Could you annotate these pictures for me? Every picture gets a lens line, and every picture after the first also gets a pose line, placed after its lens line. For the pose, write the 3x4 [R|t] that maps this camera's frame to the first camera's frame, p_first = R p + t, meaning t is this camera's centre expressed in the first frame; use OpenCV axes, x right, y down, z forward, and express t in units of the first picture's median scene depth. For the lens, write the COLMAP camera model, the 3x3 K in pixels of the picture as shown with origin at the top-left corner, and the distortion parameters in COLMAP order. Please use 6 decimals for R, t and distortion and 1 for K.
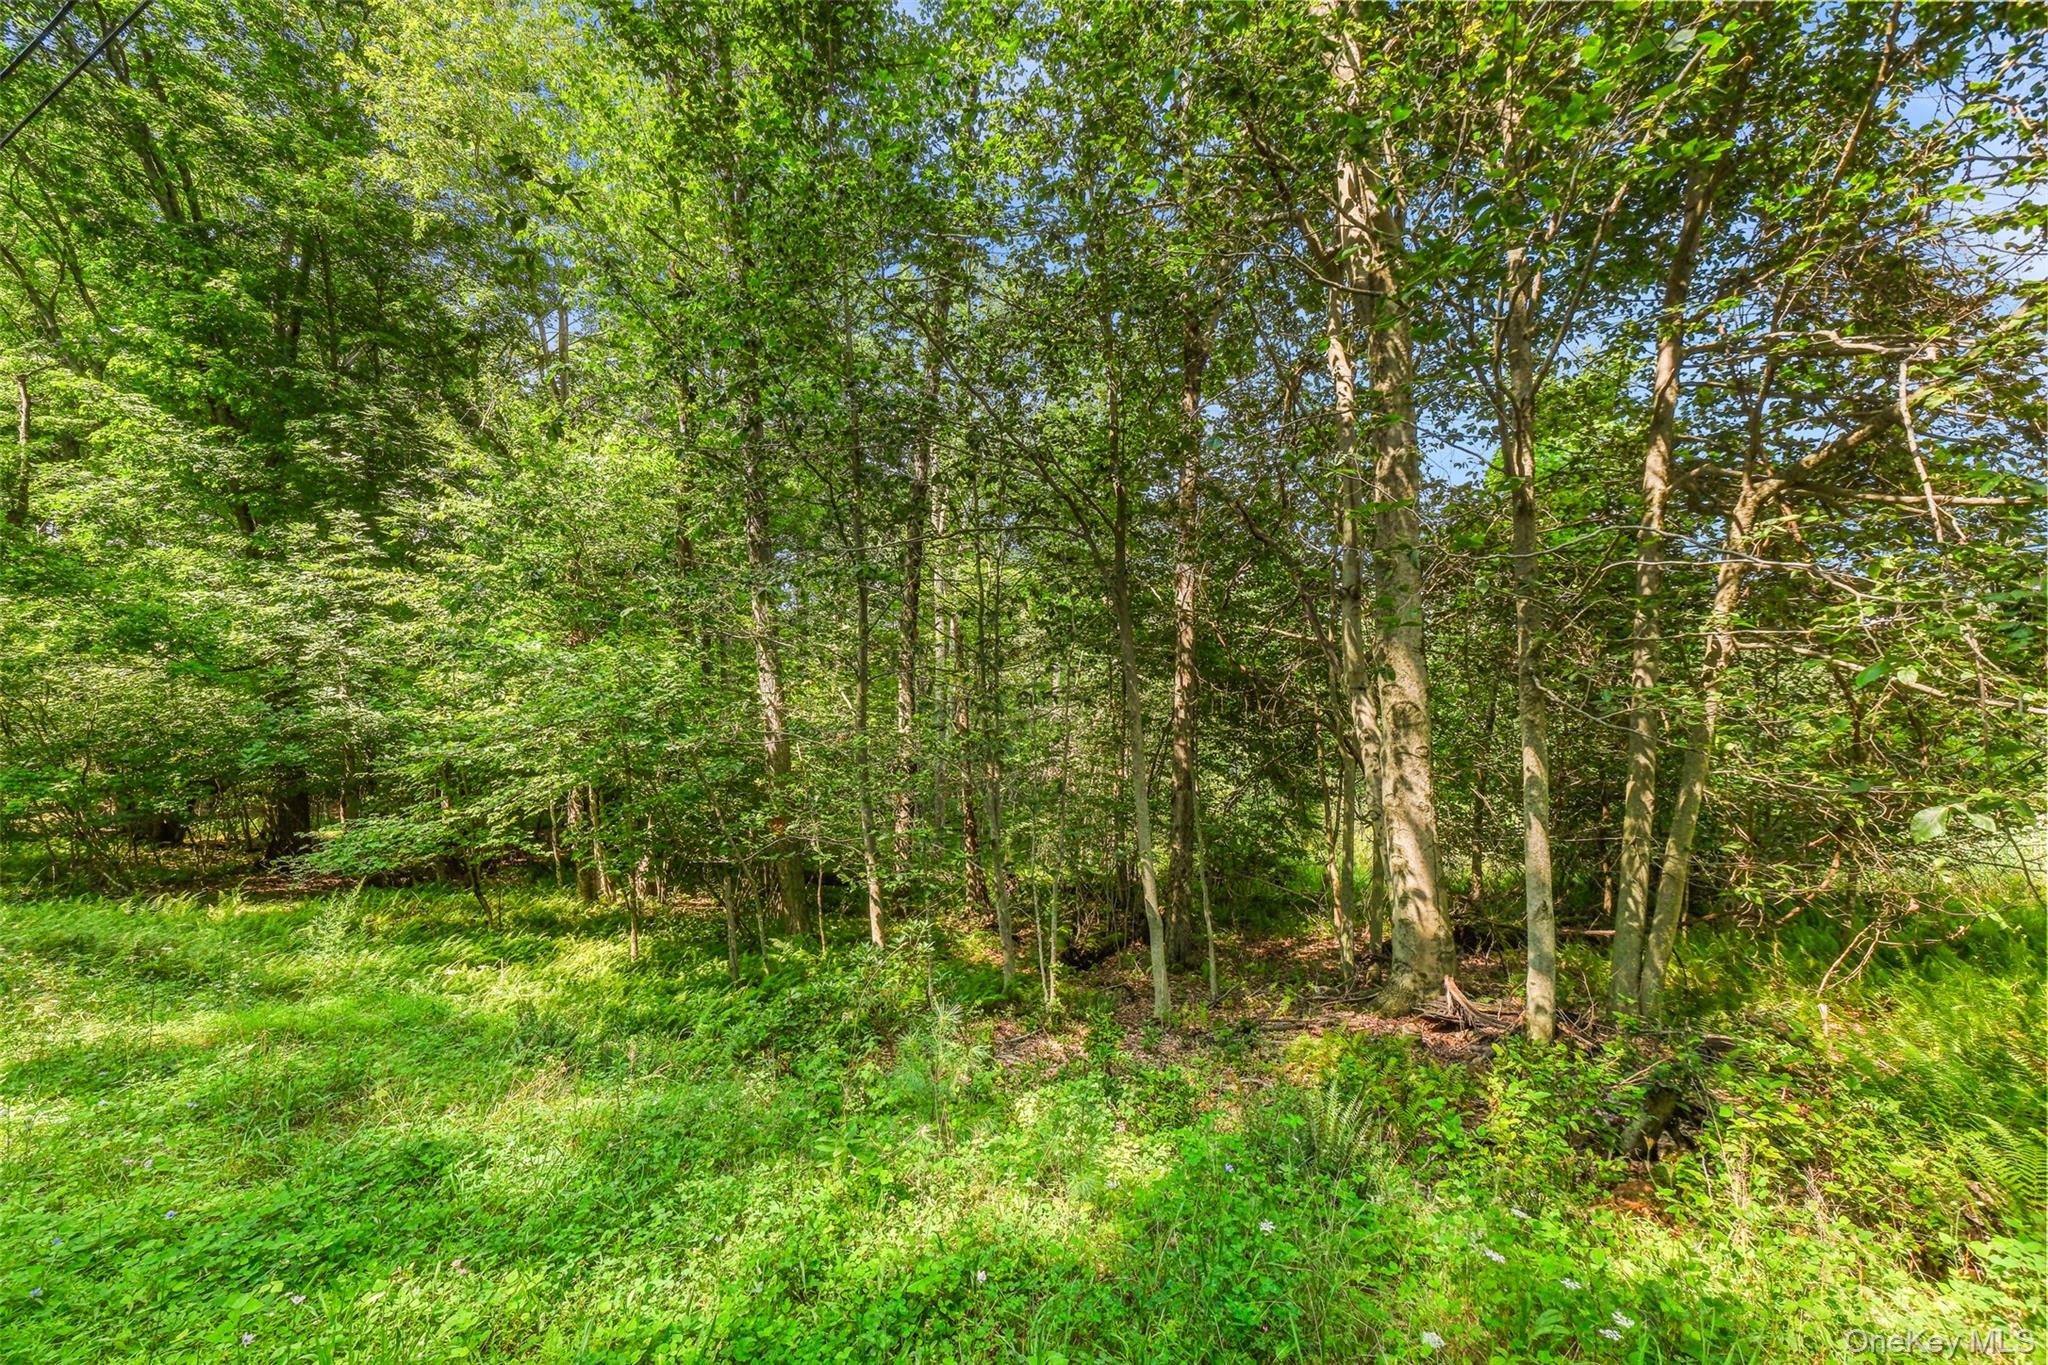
lens RADIAL K [[824.8, 0, 1028.2], [0, 824.8, 677.0], [0, 0, 1]] dist [0.012096, 0.000958]
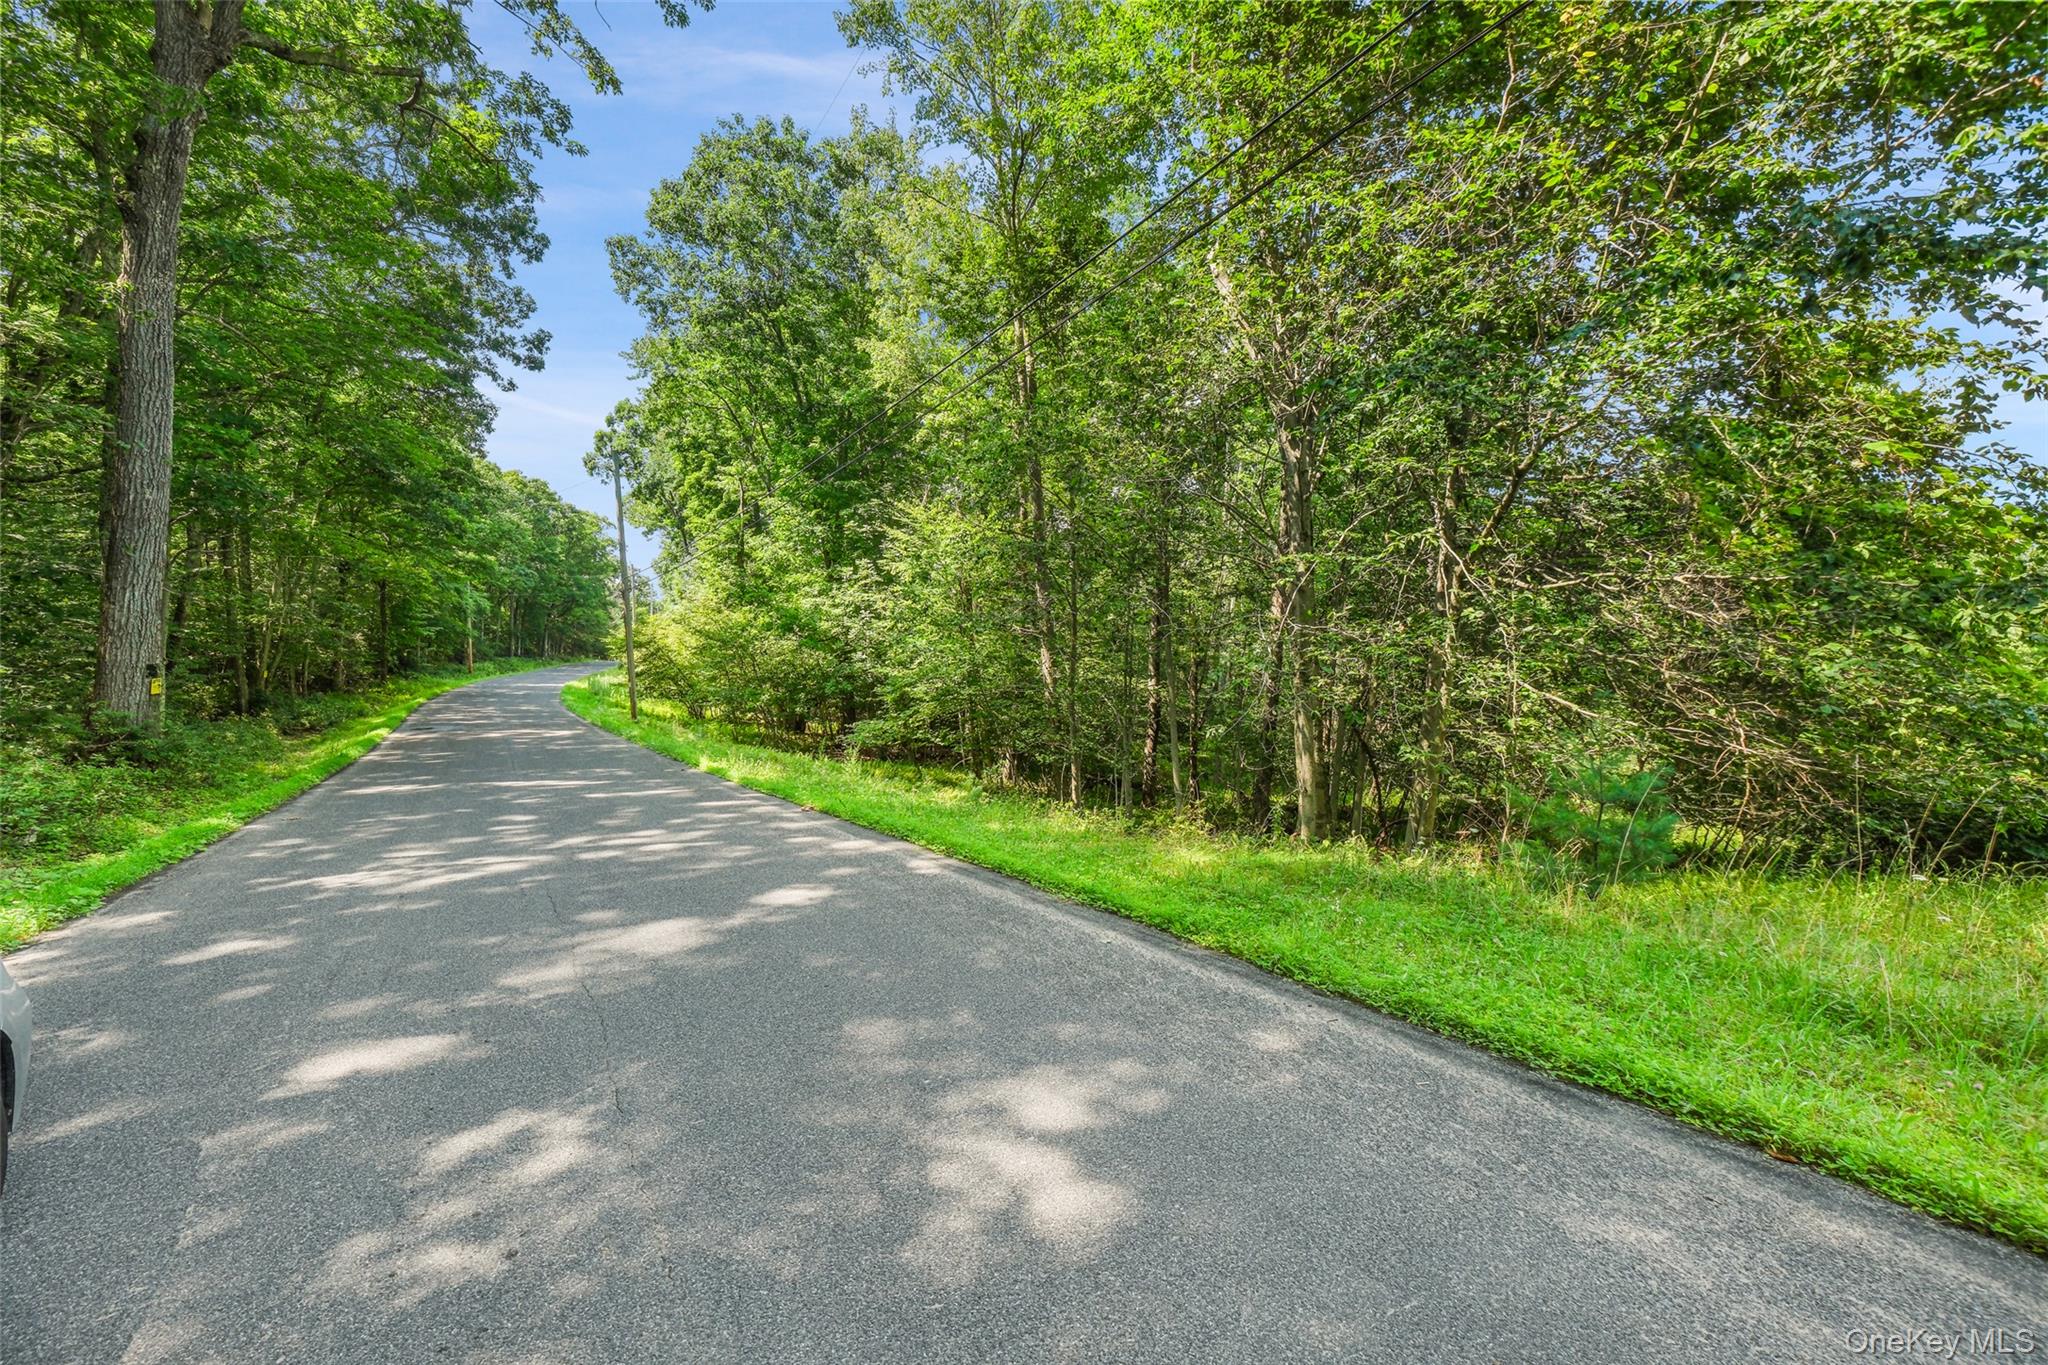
lens RADIAL K [[824.8, 0, 1017.3], [0, 824.8, 669.8], [0, 0, 1]] dist [0.012096, 0.000958]
pose [[0.858031, 0.018003, -0.513282, 0.421641], [0.005977, 0.998968, 0.045030, -0.030053], [0.513563, -0.041705, 0.857038, -0.414921]]
